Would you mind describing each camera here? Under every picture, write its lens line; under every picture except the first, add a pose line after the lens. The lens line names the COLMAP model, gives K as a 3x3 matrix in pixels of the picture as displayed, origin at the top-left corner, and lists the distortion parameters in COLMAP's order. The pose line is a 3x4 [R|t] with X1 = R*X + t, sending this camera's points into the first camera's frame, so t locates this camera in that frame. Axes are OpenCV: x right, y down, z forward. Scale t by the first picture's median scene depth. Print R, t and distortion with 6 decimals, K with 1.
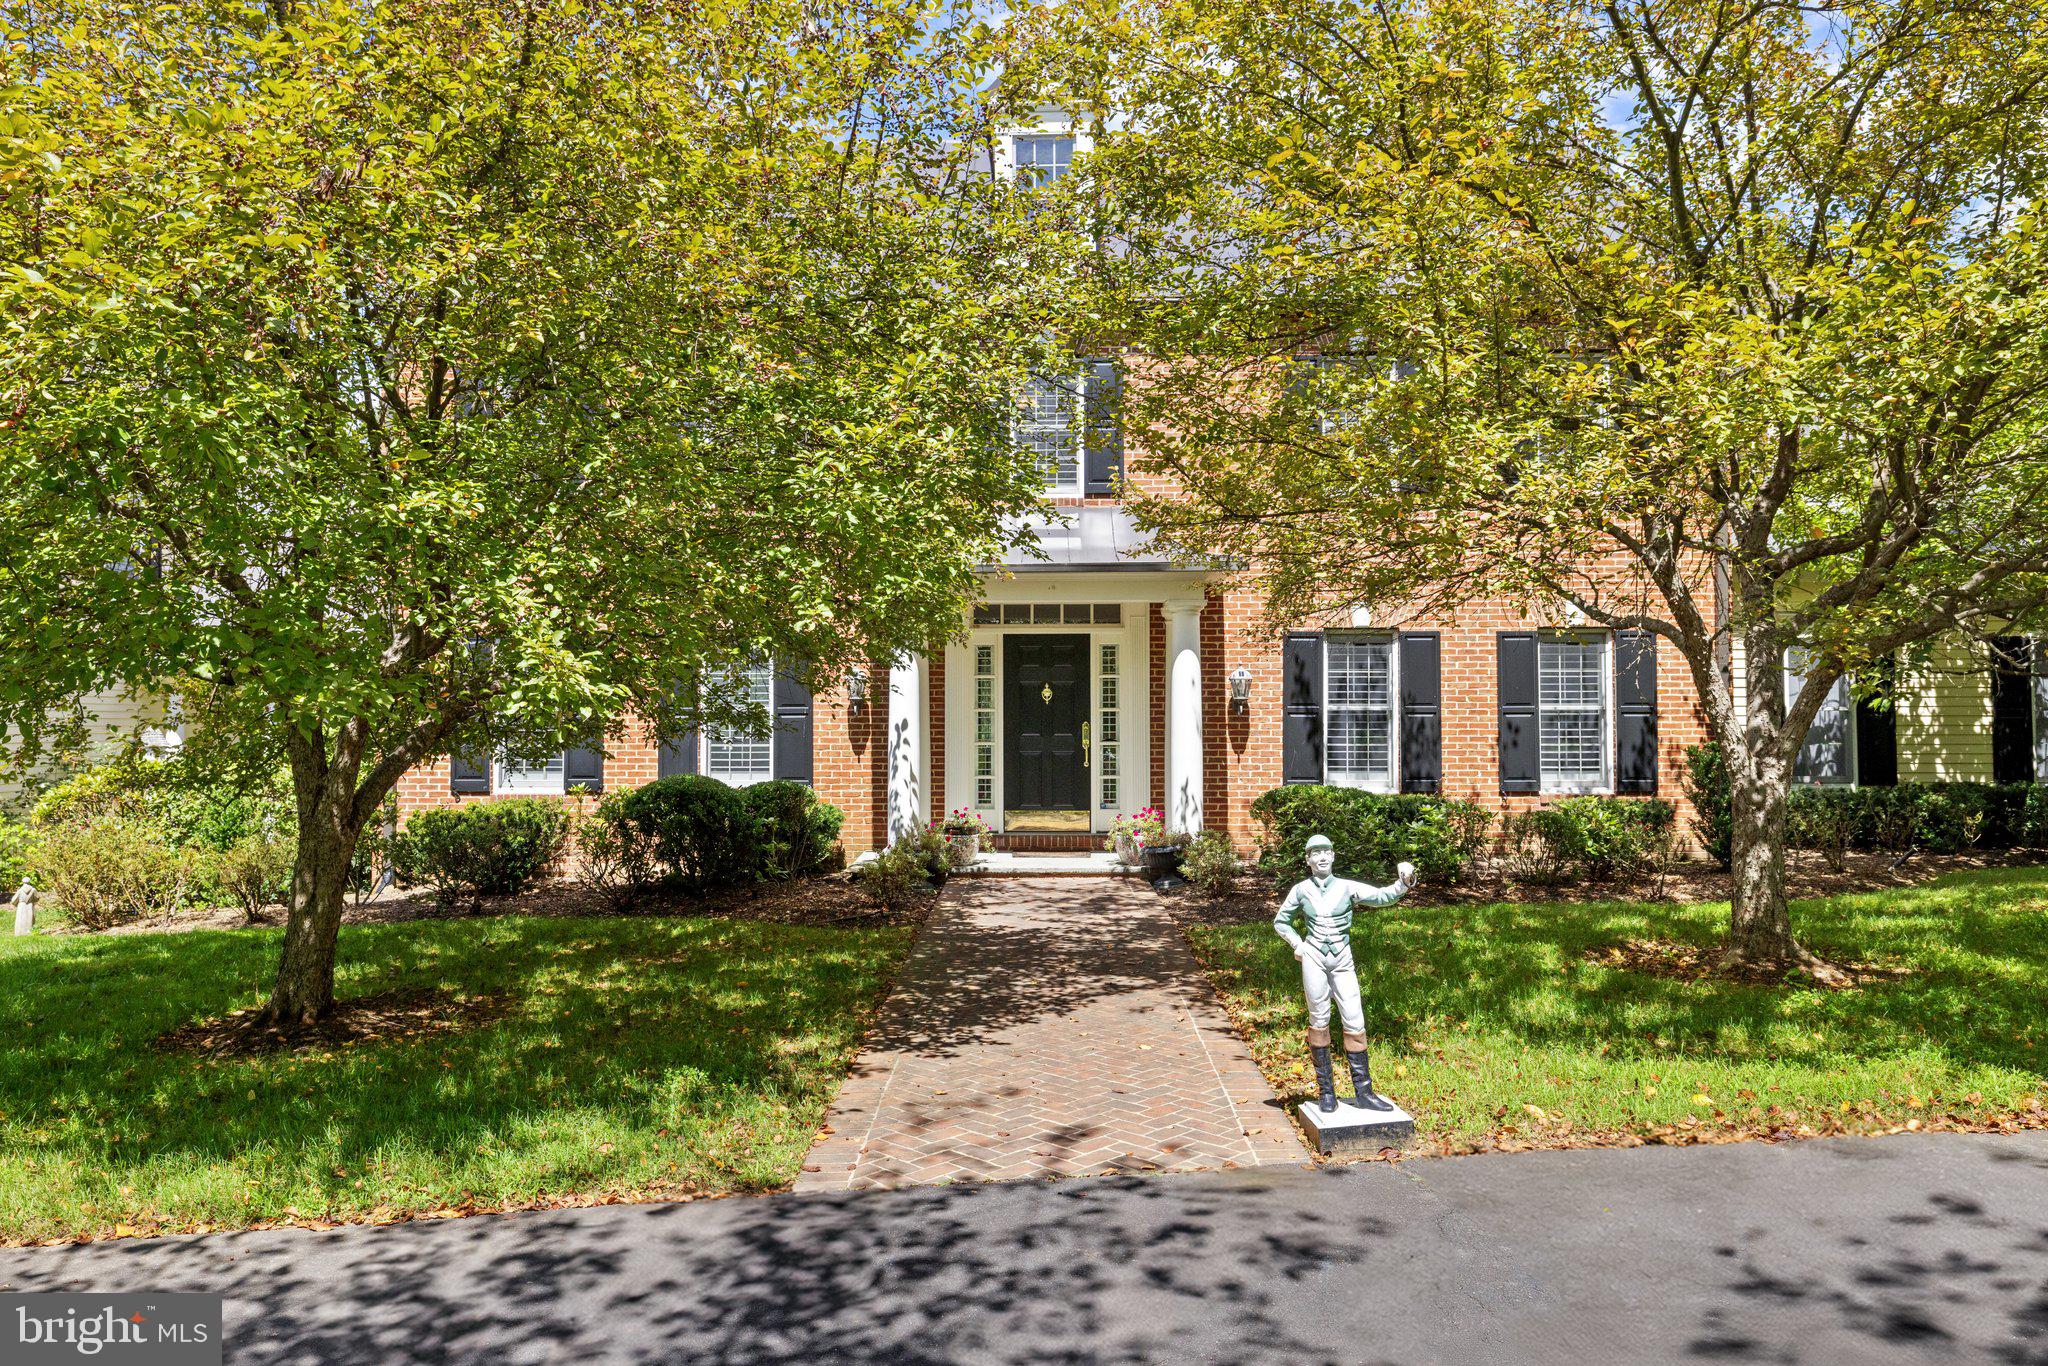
lens RADIAL K [[1534.1, 0, 1025.3], [0, 1534.1, 680.4], [0, 0, 1]] dist [0.008127, 0.000763]
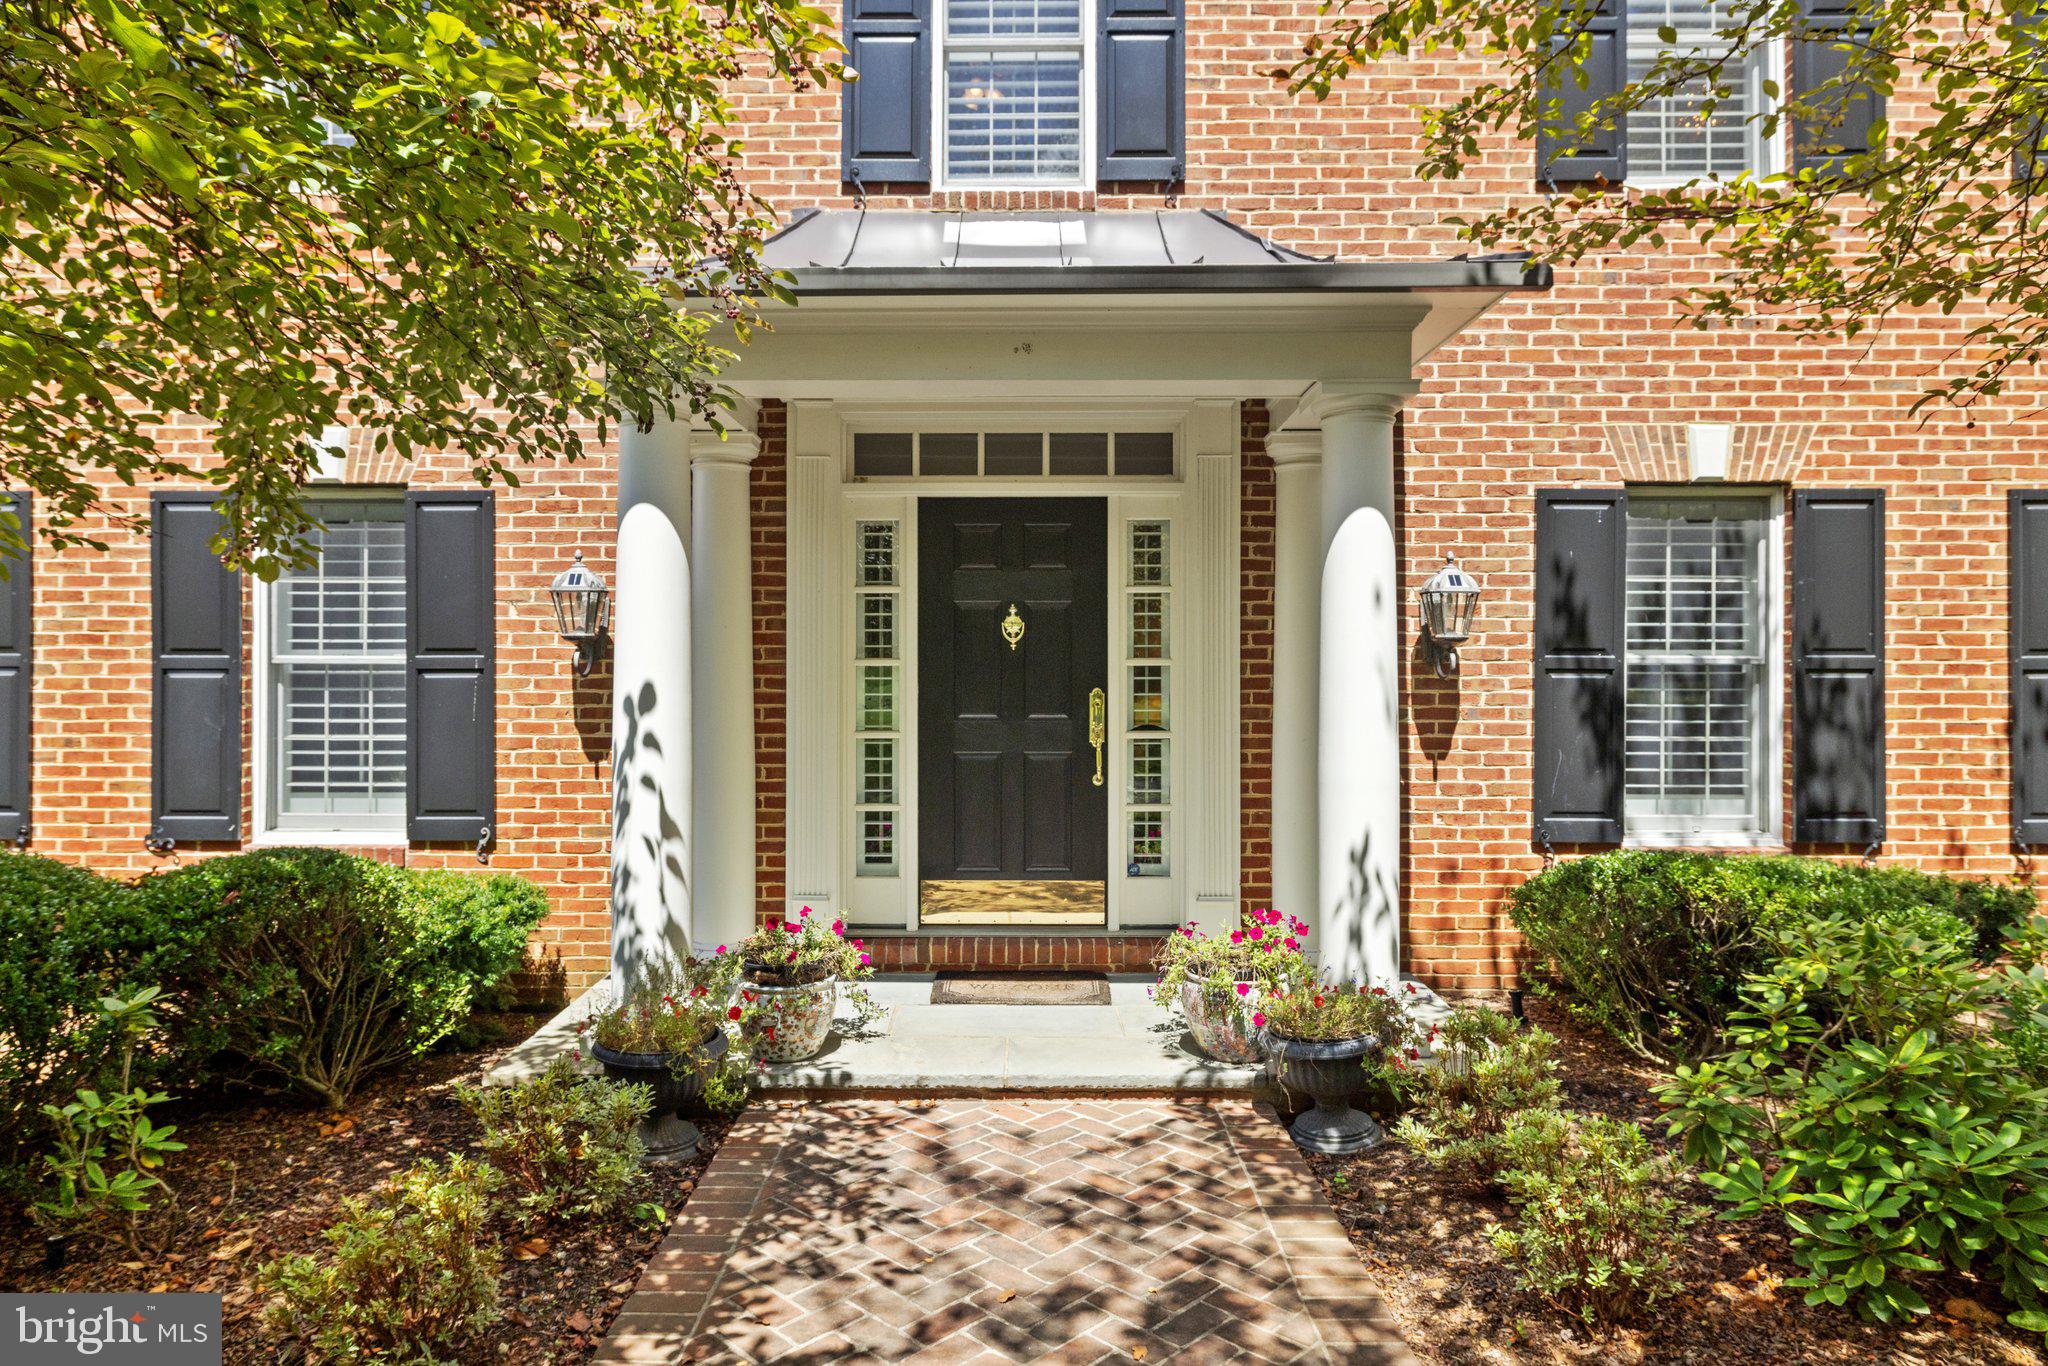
lens RADIAL K [[1239.0, 0, 1022.3], [0, 1239.0, 677.1], [0, 0, 1]] dist [0.002433, 0.000256]
pose [[0.999912, 0.001836, 0.013118, 0.012147], [-0.002219, 0.999569, 0.029261, 0.012953], [-0.013058, -0.029288, 0.999486, 0.631265]]
